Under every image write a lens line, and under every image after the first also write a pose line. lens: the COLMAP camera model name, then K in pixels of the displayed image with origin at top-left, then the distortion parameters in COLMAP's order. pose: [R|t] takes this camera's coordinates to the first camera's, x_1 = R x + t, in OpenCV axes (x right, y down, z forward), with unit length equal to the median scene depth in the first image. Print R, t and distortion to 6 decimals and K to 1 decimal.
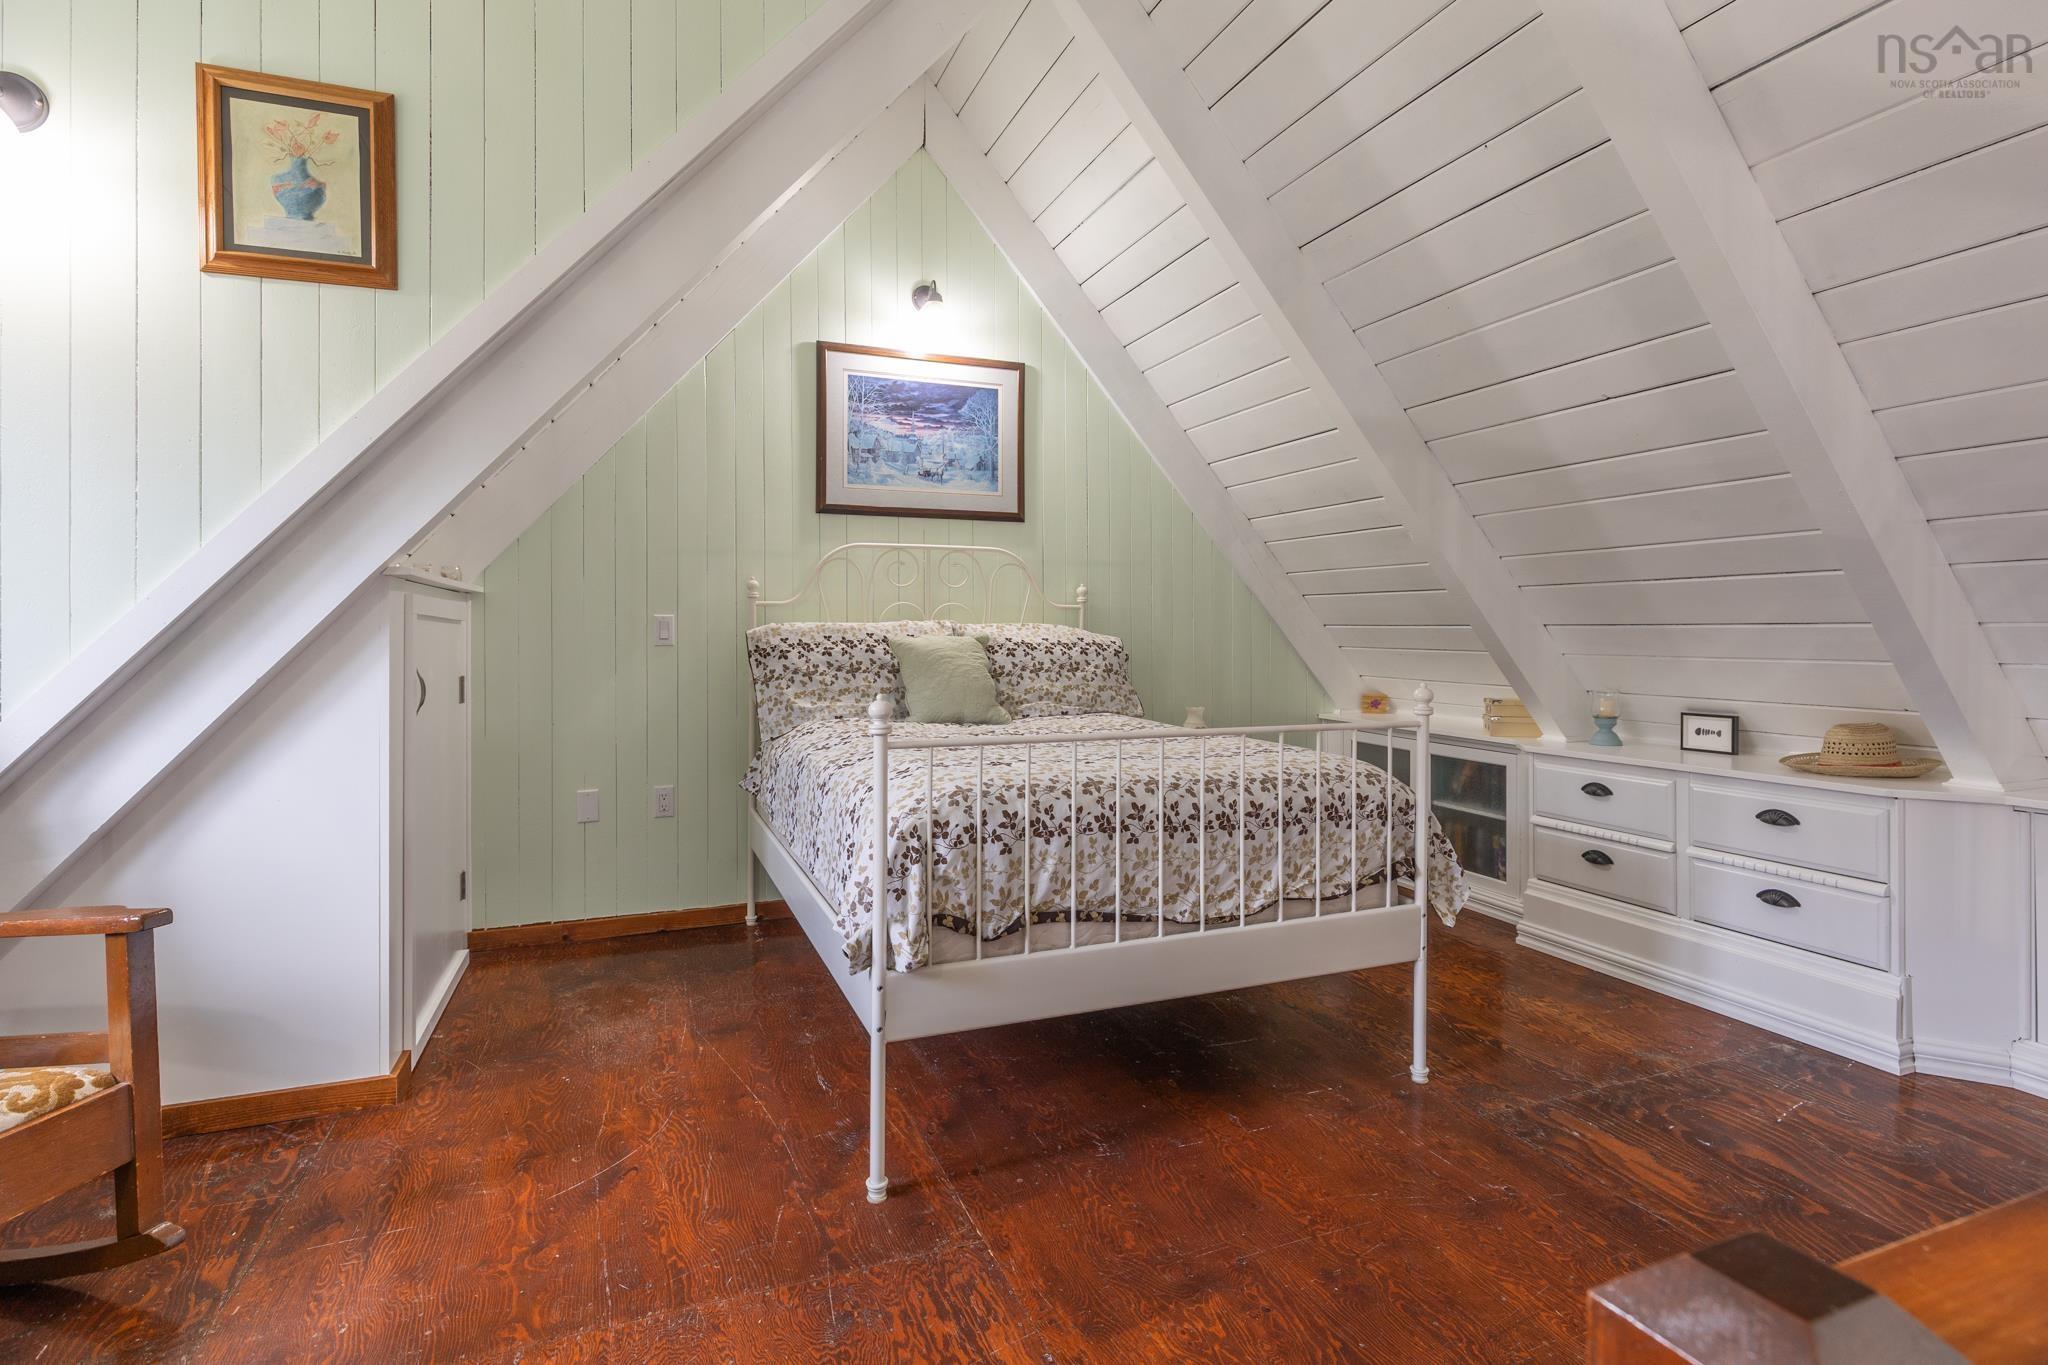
lens RADIAL K [[988.4, 0, 1009.7], [0, 988.4, 634.6], [0, 0, 1]] dist [0.000293, 0.000917]
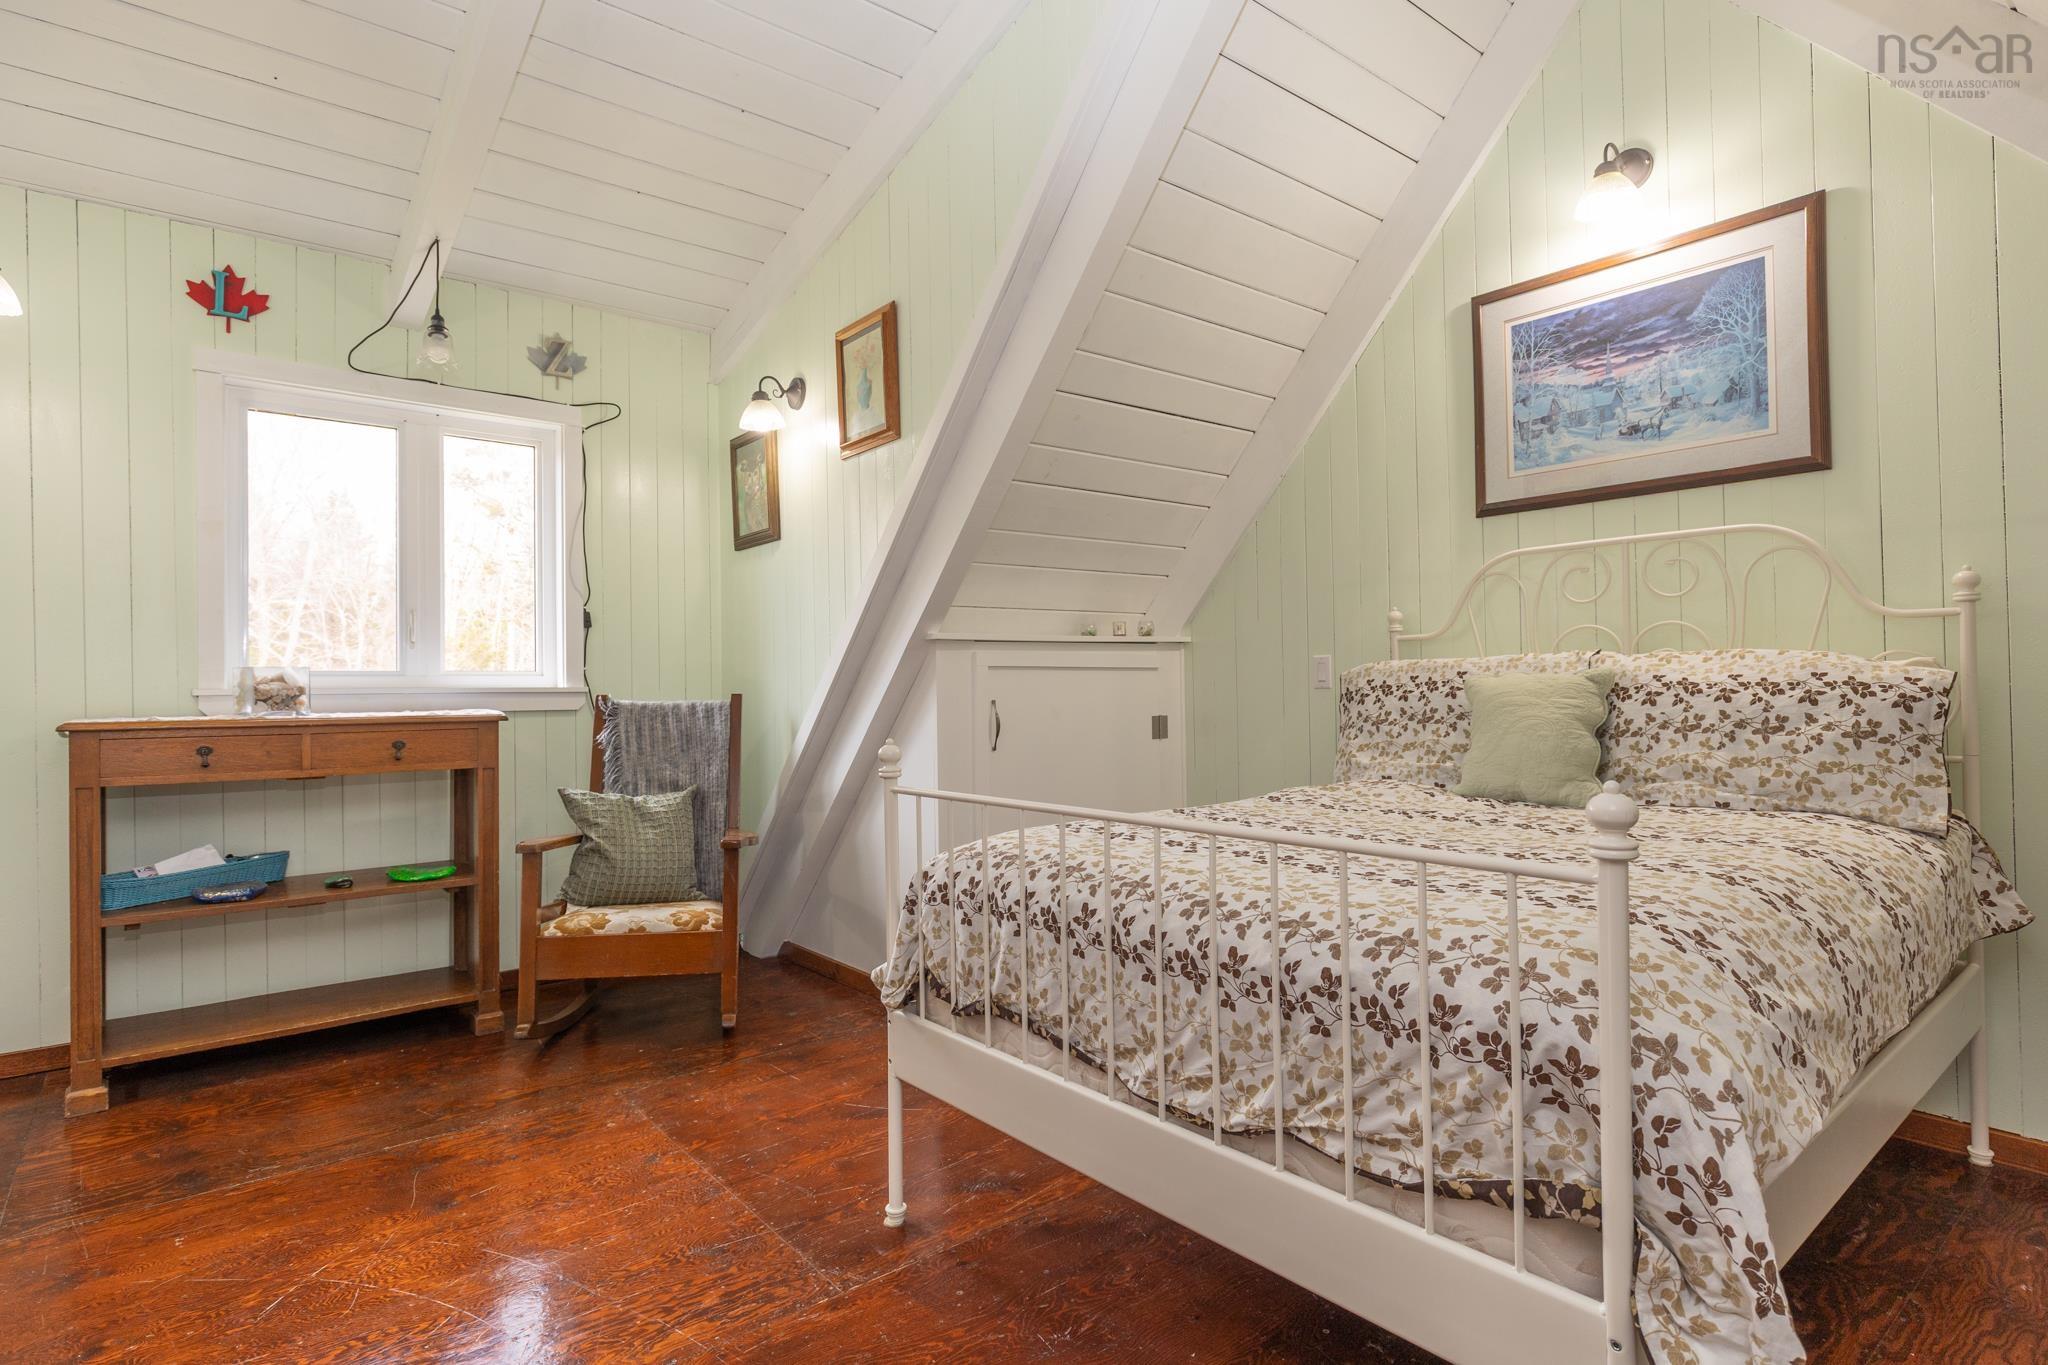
lens RADIAL K [[1055.4, 0, 1023.9], [0, 1055.4, 681.3], [0, 0, 1]] dist [0.001266, -0.000203]
pose [[0.302876, -0.007348, -0.953002, 0.796606], [0.015449, 0.999877, -0.002799, 0.004588], [0.952905, -0.013876, 0.302952, 0.658523]]
